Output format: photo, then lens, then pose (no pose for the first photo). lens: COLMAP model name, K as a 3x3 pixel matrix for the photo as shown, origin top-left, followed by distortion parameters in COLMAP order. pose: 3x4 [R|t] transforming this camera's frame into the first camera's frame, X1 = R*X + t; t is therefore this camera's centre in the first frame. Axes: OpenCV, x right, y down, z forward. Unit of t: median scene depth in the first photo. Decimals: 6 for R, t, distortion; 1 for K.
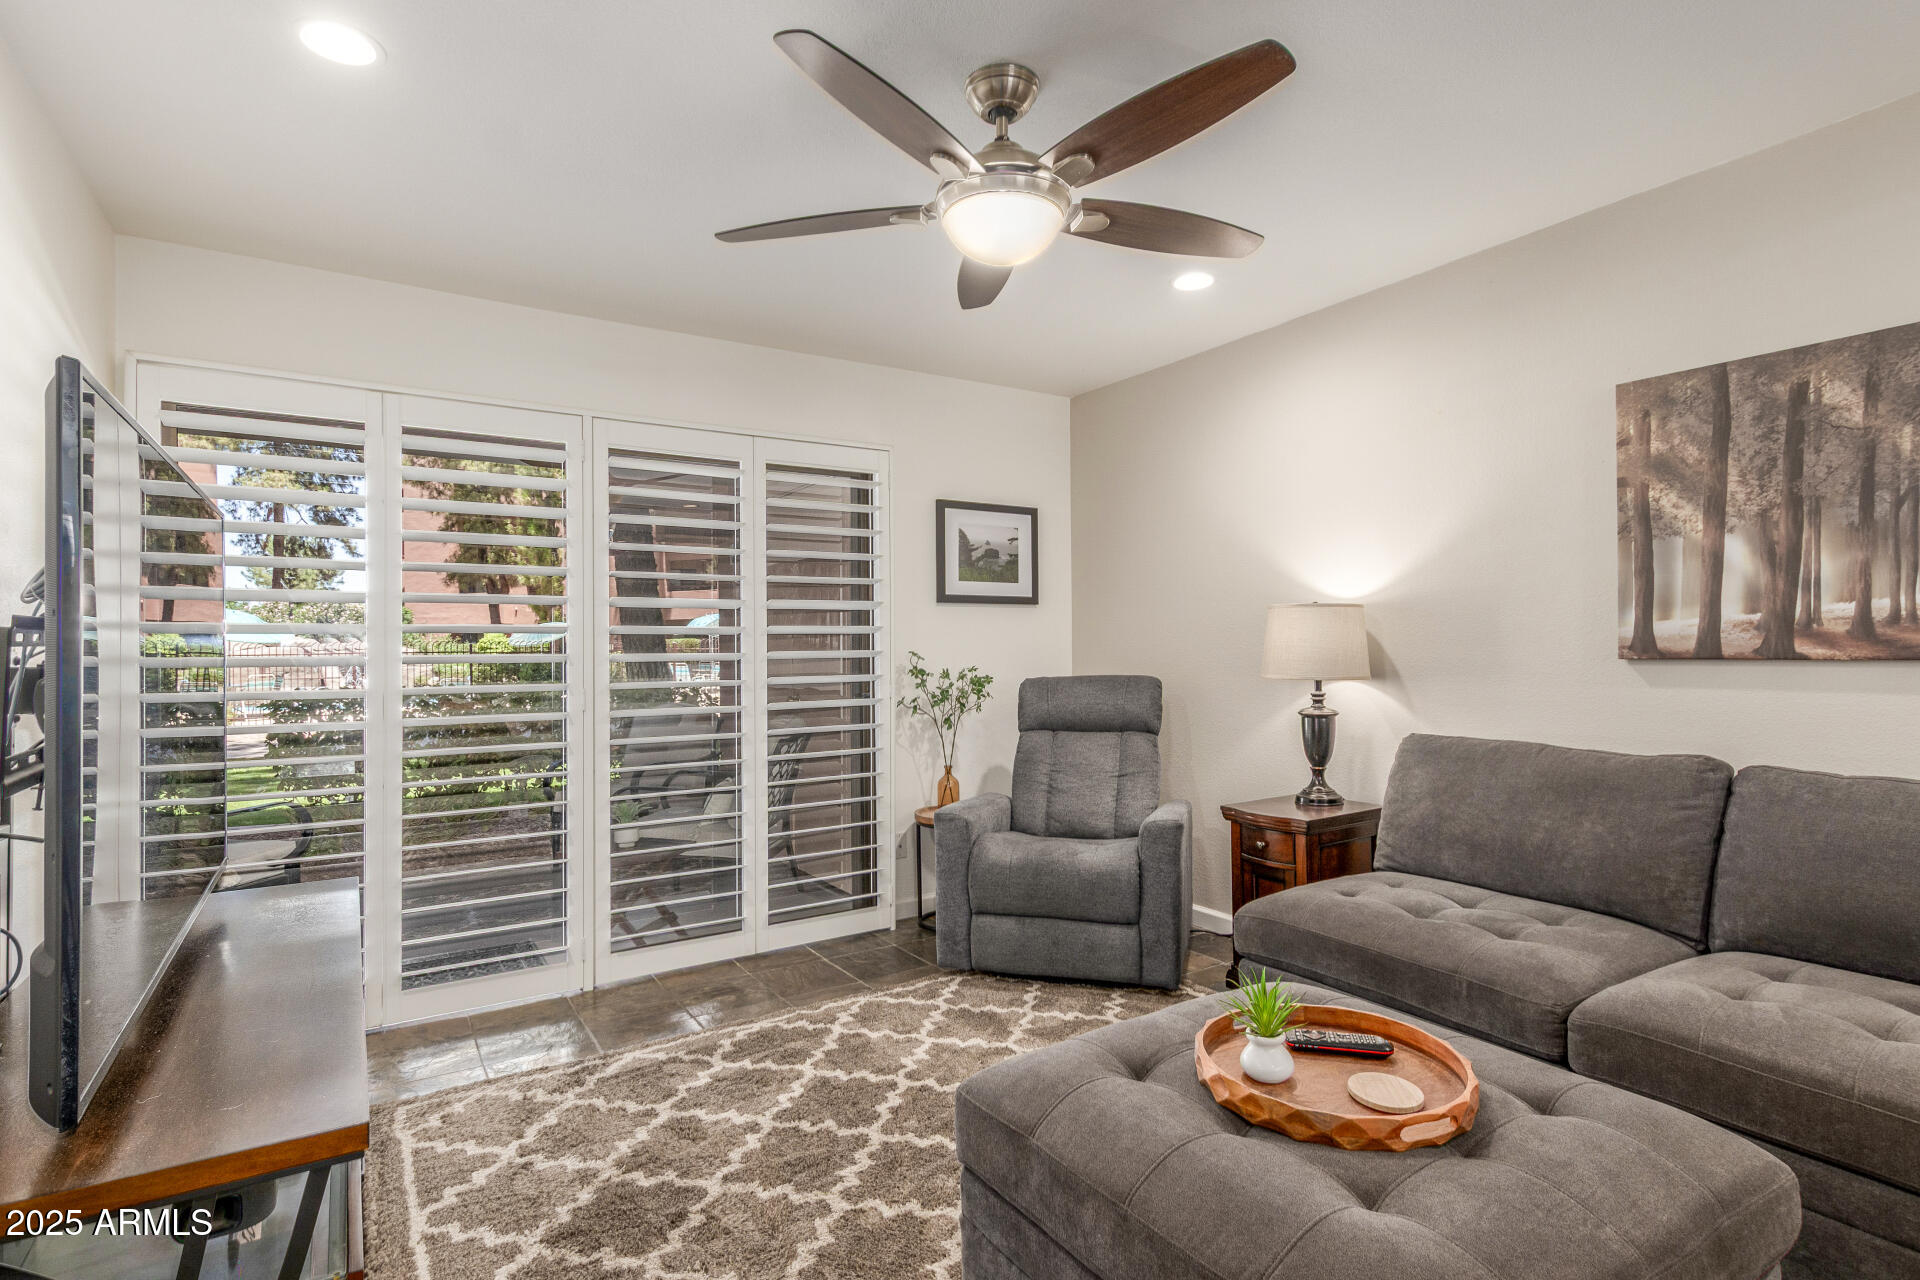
lens RADIAL K [[945.3, 0, 937.3], [0, 945.3, 656.3], [0, 0, 1]] dist [0.000211, -0.000157]
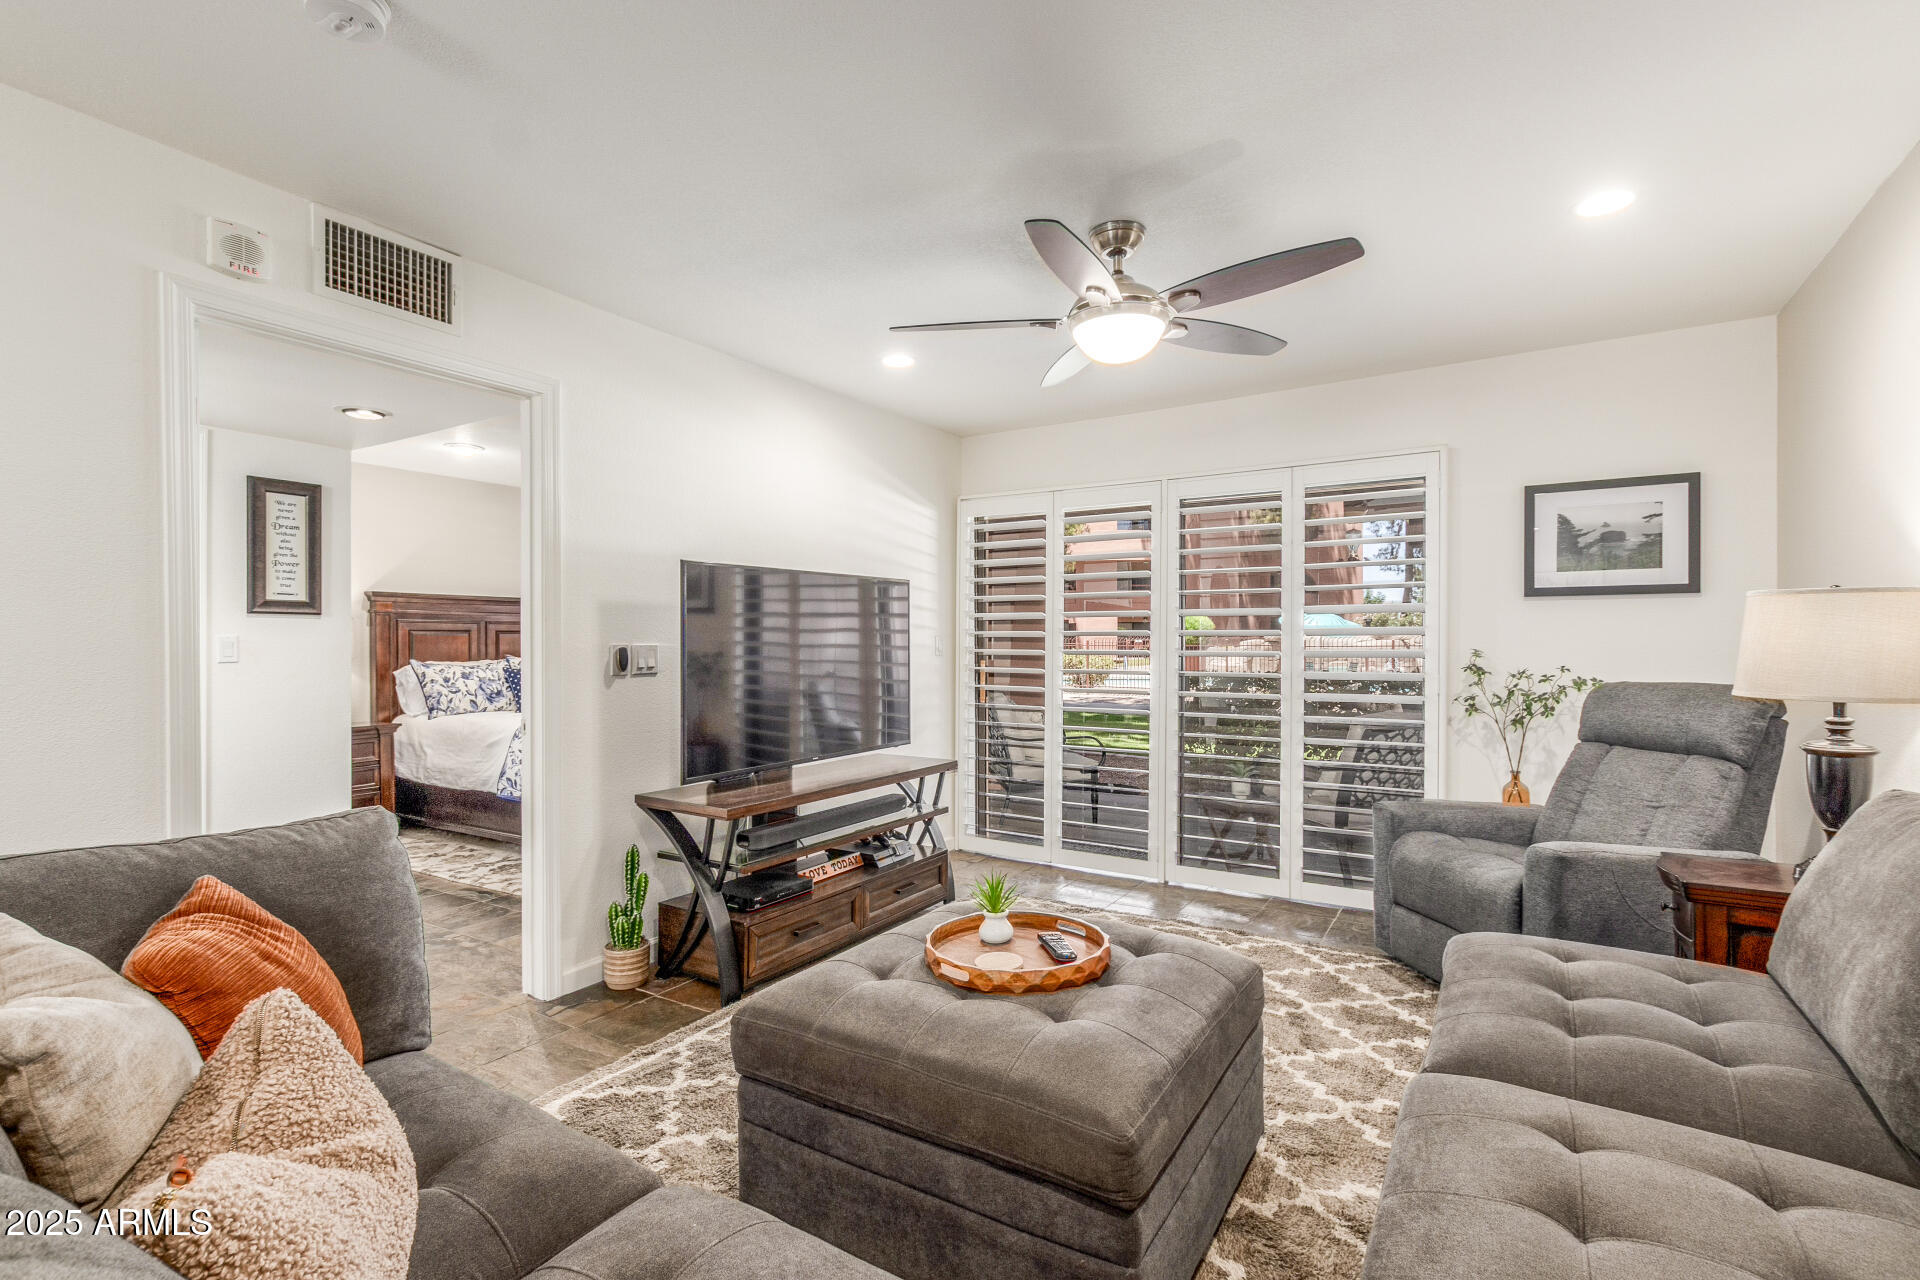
lens RADIAL K [[863.4, 0, 953.4], [0, 863.4, 652.8], [0, 0, 1]] dist [0.000399, 0.000008]
pose [[0.441499, 0.023640, -0.896950, 0.563075], [-0.015785, 0.999703, 0.018579, -0.008866], [0.897123, 0.005955, 0.441740, 0.128475]]
